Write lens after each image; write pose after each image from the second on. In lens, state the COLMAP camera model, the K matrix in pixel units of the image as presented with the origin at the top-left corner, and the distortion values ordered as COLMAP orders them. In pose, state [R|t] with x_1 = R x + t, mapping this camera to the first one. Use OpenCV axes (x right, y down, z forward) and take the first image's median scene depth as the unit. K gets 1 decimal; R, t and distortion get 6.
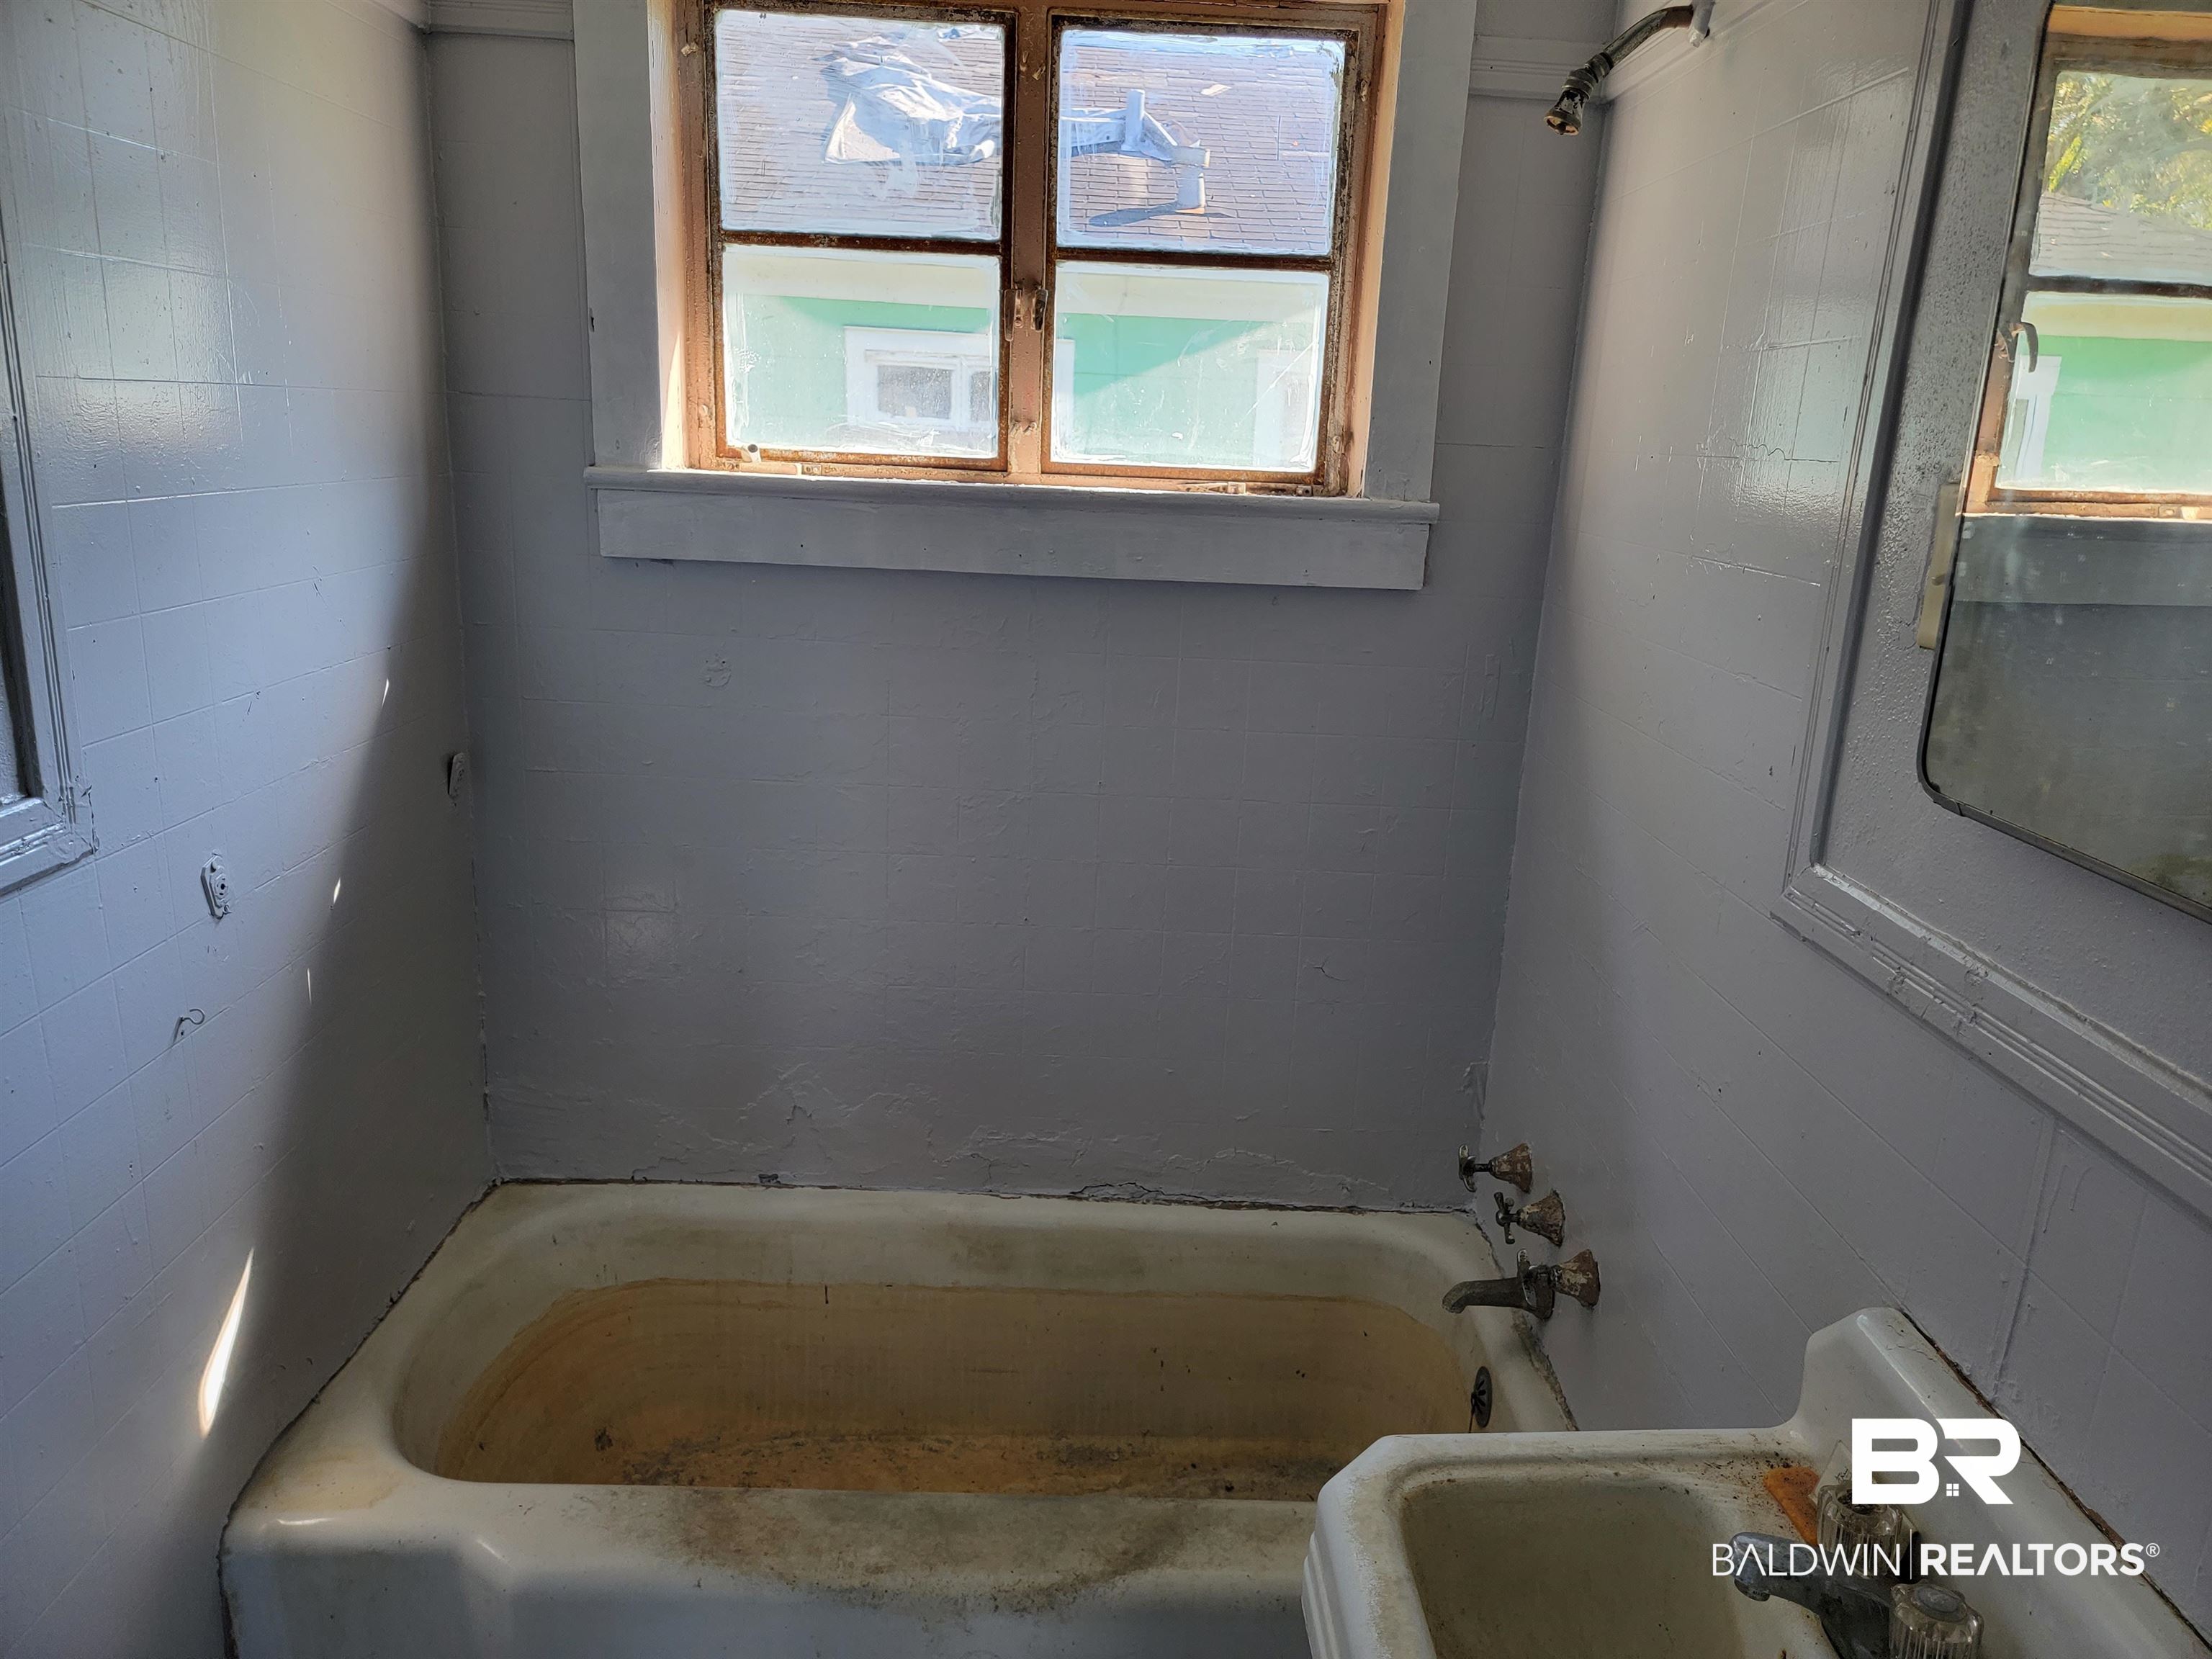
lens RADIAL K [[1523.6, 0, 1106.0], [0, 1523.6, 829.5], [0, 0, 1]] dist [0.090448, -0.081838]
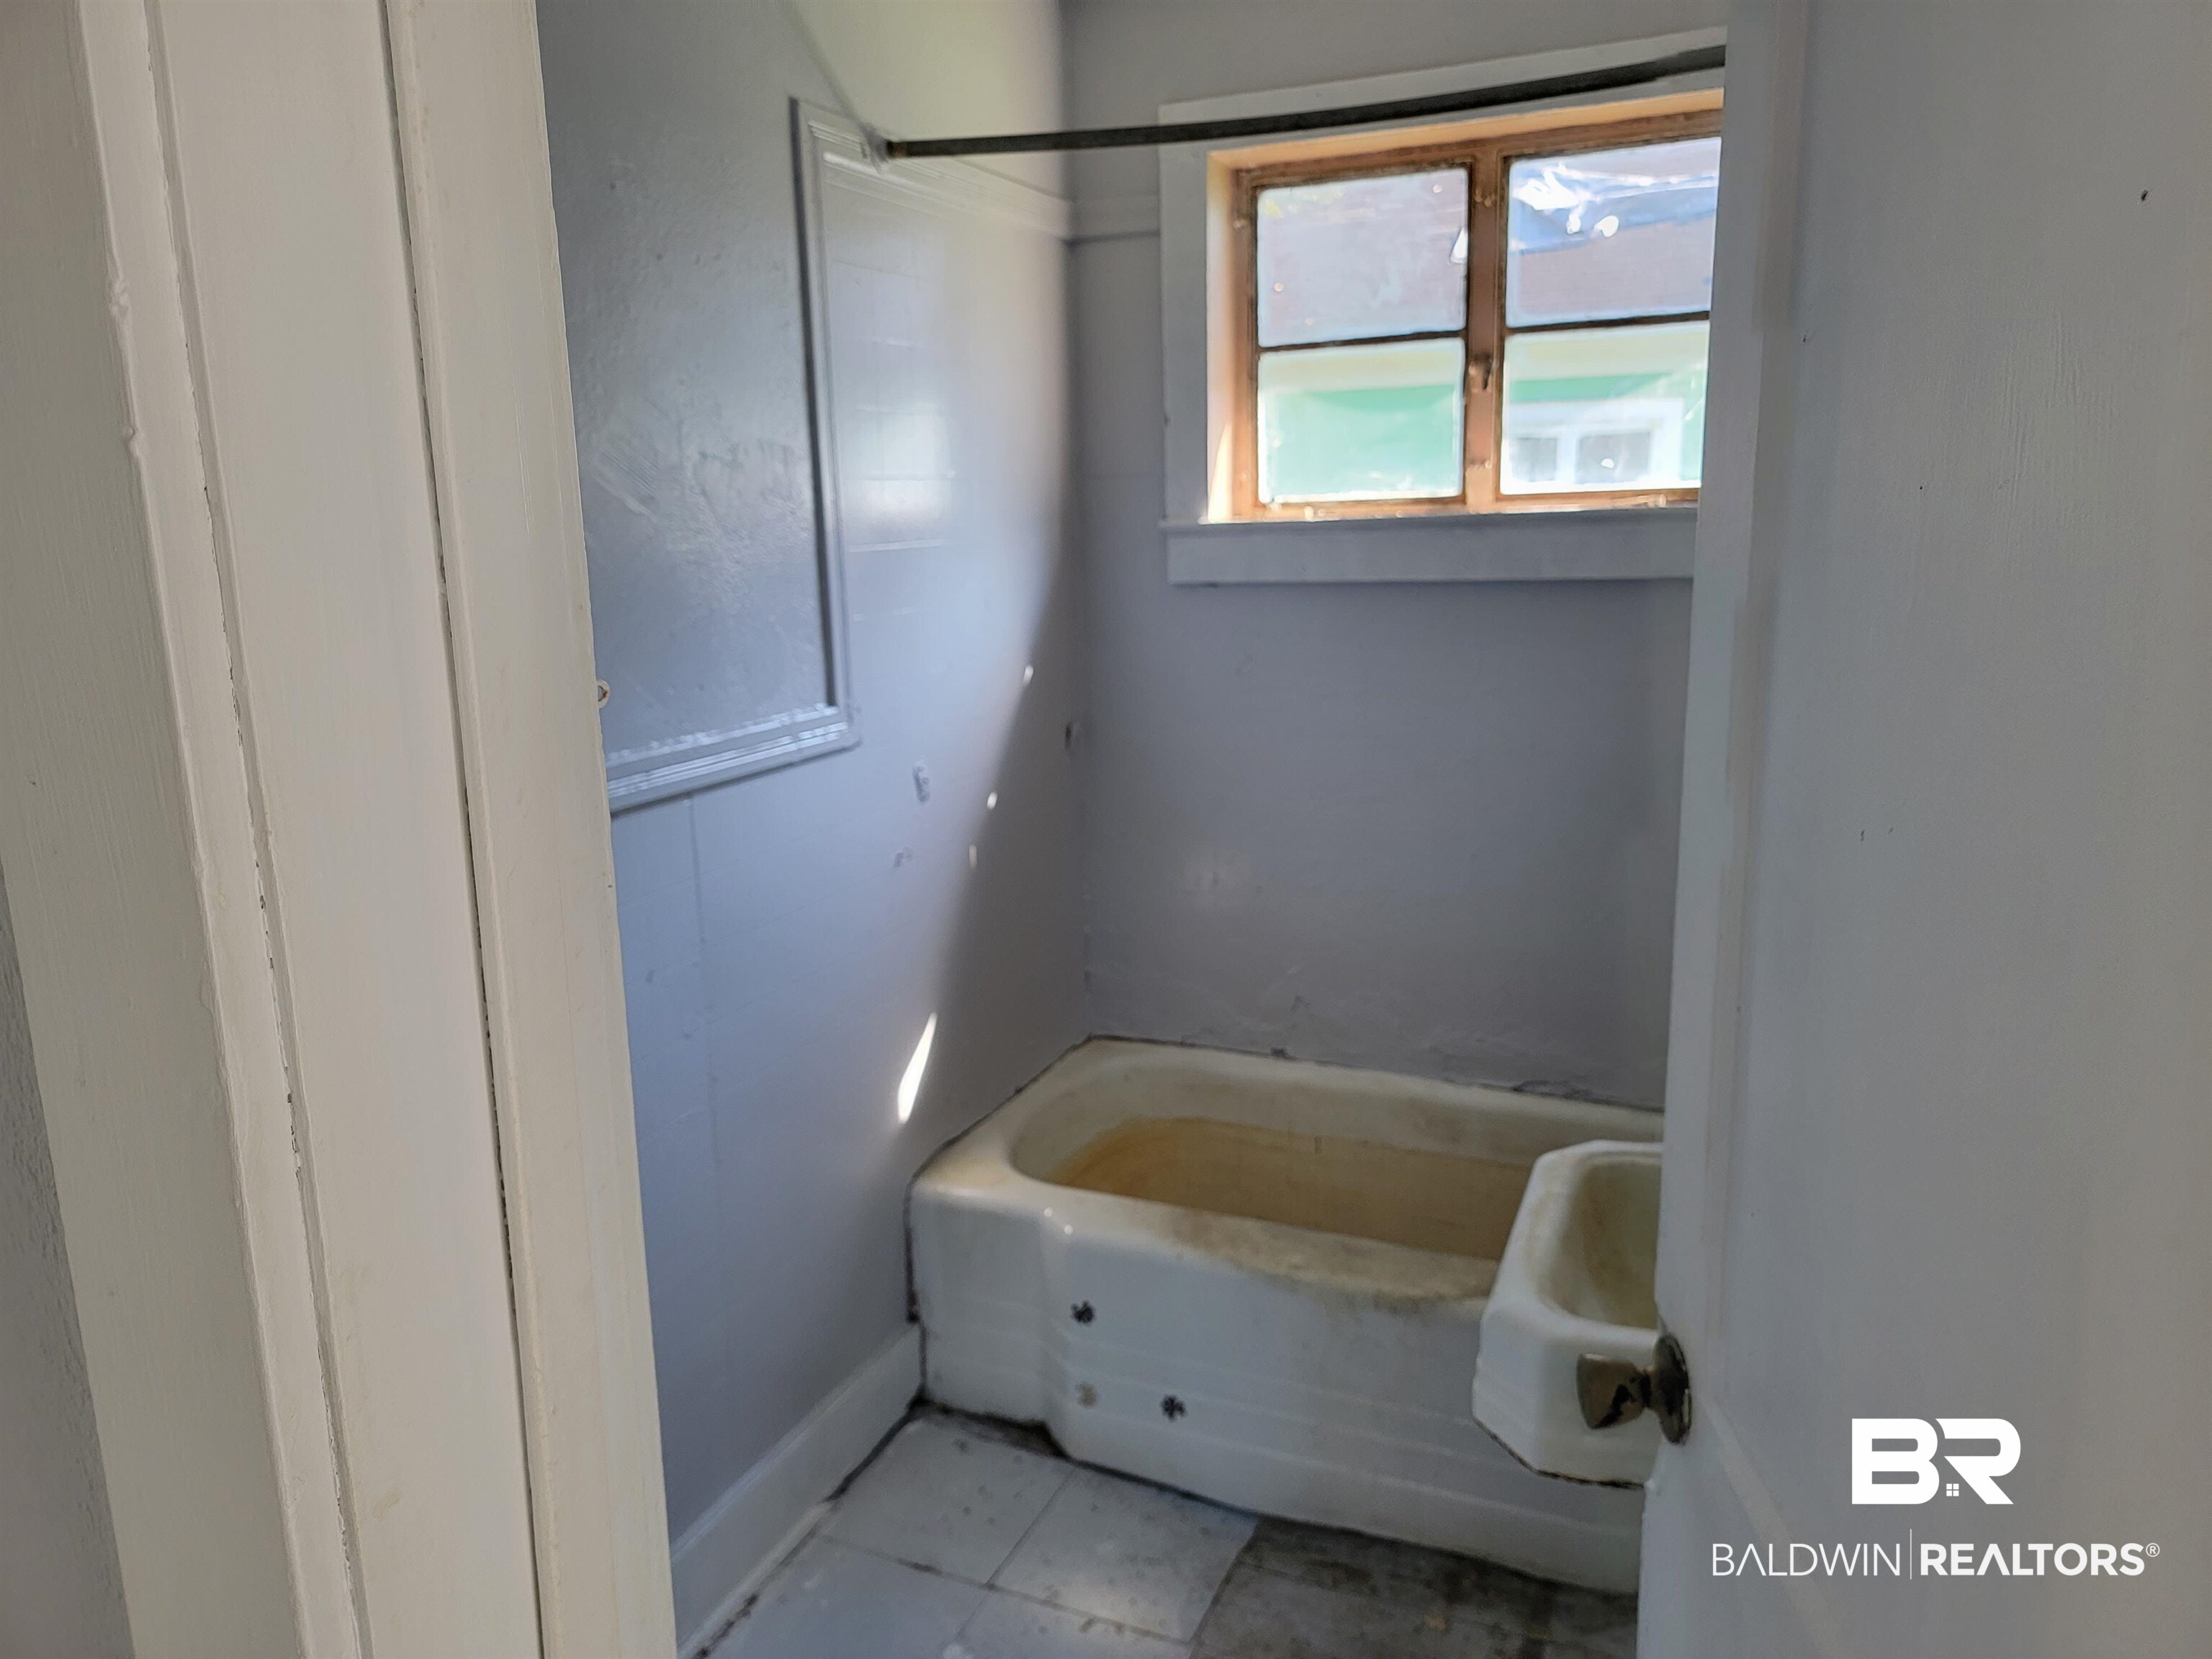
lens RADIAL K [[1523.6, 0, 1106.0], [0, 1523.6, 829.5], [0, 0, 1]] dist [0.090448, -0.081838]
pose [[0.908808, 0.020708, -0.416700, 0.211514], [-0.042479, 0.998170, -0.043041, 0.112784], [0.415046, 0.056817, 0.908024, -0.291001]]
